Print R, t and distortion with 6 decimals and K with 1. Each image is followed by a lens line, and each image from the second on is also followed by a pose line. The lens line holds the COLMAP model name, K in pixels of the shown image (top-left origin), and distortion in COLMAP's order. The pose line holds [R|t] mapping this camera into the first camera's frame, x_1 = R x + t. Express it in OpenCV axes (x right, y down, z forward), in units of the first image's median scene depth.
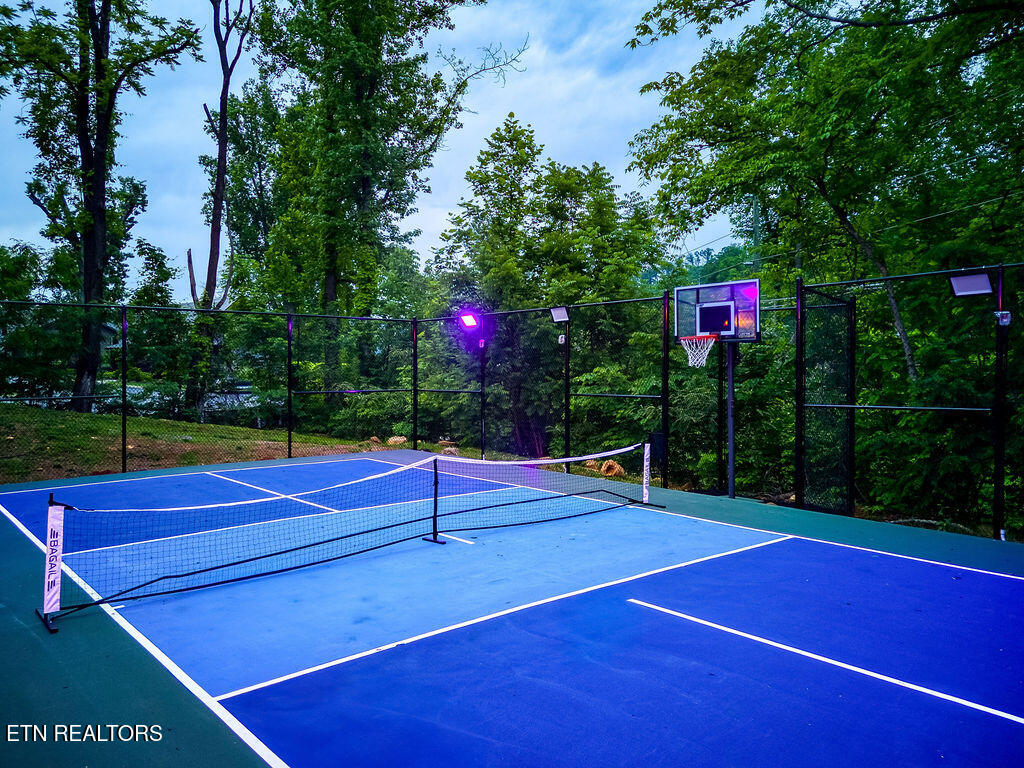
lens RADIAL K [[730.7, 0, 512.2], [0, 730.7, 386.0], [0, 0, 1]] dist [0.002644, -0.012915]
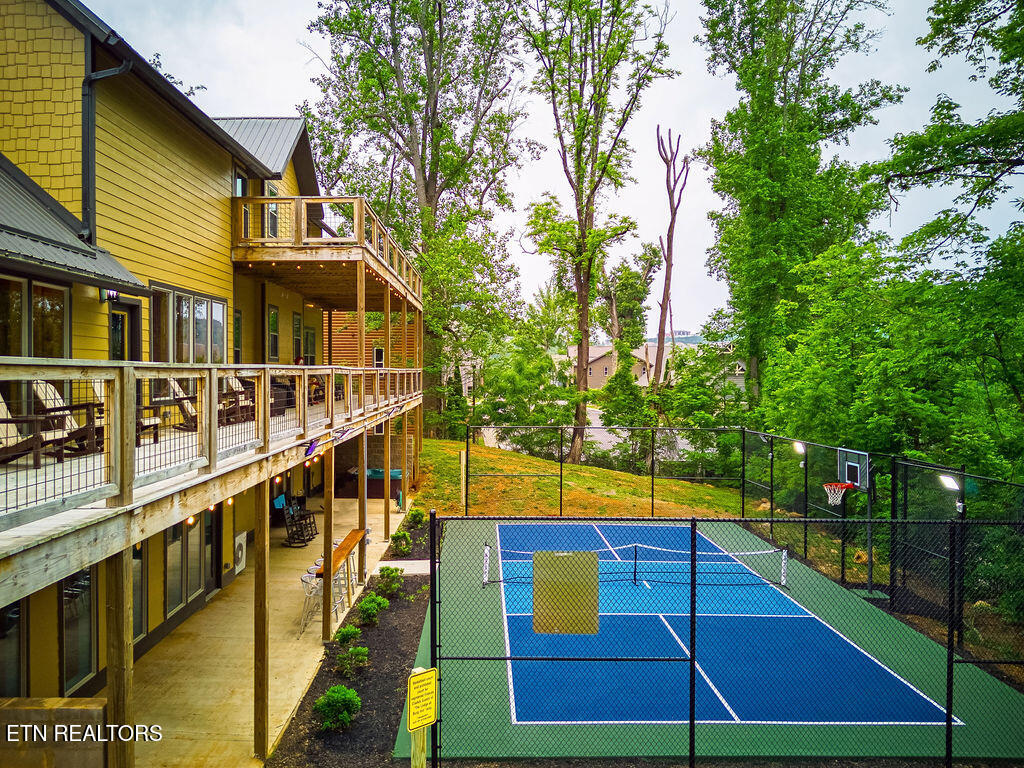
lens RADIAL K [[730.7, 0, 512.0], [0, 730.7, 379.5], [0, 0, 1]] dist [0.002644, -0.012915]
pose [[0.750169, 0.020061, -0.660942, 0.297632], [-0.017888, 0.999790, 0.010043, -0.130038], [0.661004, 0.004289, 0.750370, -0.229700]]
